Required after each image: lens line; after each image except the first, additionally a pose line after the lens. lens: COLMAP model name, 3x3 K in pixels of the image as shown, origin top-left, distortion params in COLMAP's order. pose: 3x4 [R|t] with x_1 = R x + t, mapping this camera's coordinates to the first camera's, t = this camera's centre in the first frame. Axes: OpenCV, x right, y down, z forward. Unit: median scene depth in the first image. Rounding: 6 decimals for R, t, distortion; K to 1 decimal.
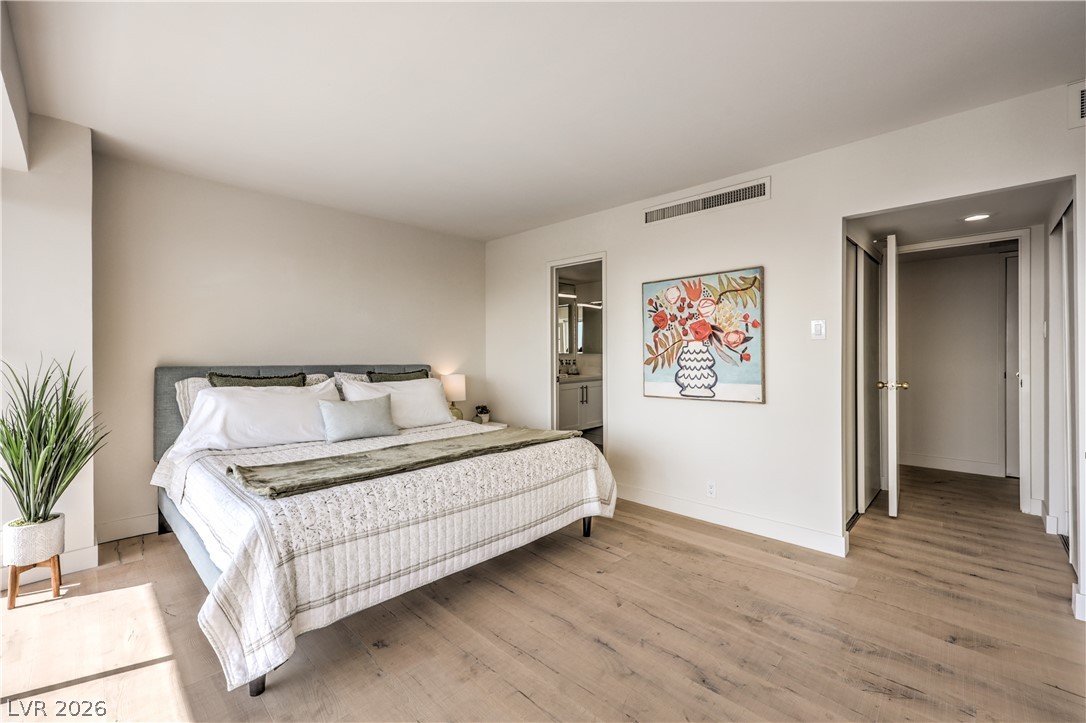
lens RADIAL K [[449.7, 0, 547.3], [0, 449.7, 355.5], [0, 0, 1]] dist [-0.000694, 0.000995]
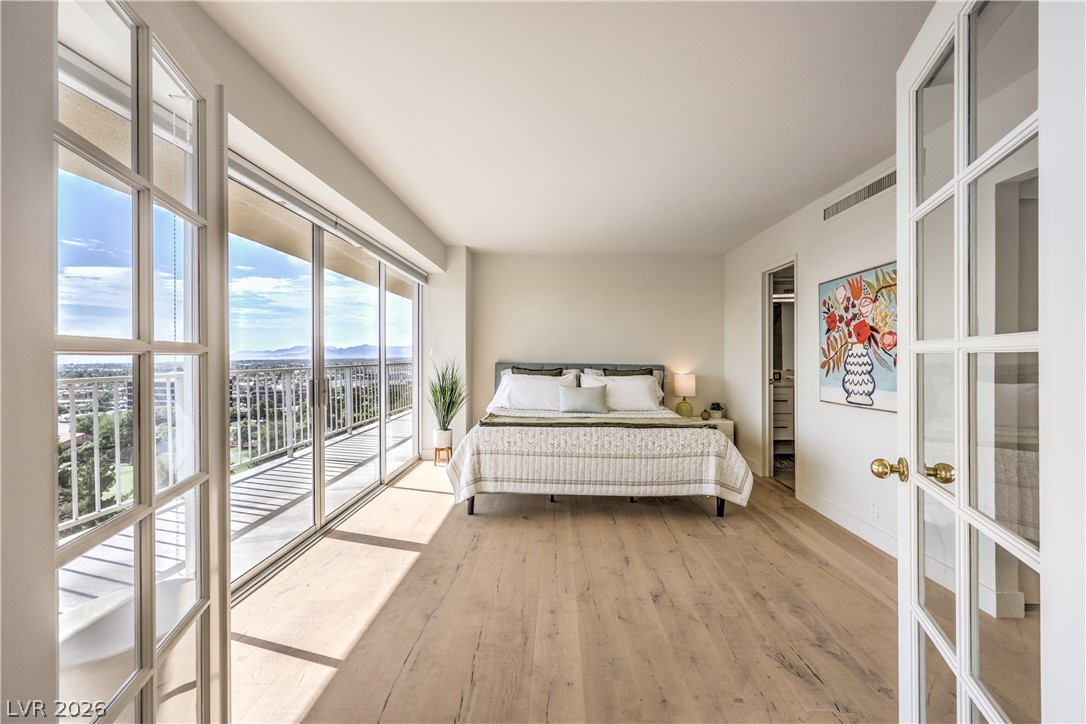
lens RADIAL K [[449.7, 0, 548.6], [0, 449.7, 357.1], [0, 0, 1]] dist [-0.000694, 0.000995]
pose [[0.678347, 0.005931, -0.734718, 0.588919], [-0.007227, 0.999973, 0.001400, -0.000992], [0.734706, 0.004360, 0.678371, -0.089691]]
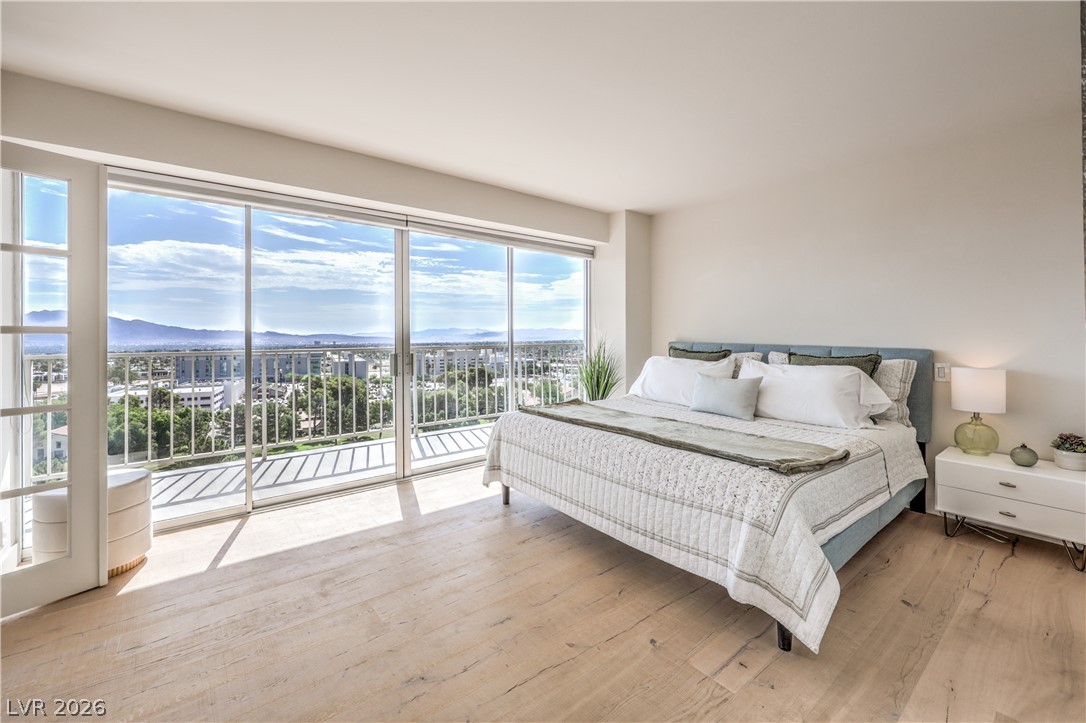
lens RADIAL K [[449.7, 0, 546.7], [0, 449.7, 341.2], [0, 0, 1]] dist [-0.000694, 0.000995]
pose [[-0.129615, 0.018610, -0.991390, 0.650691], [-0.001514, 0.999819, 0.018966, -0.004148], [0.991563, 0.003959, -0.129563, 0.721696]]
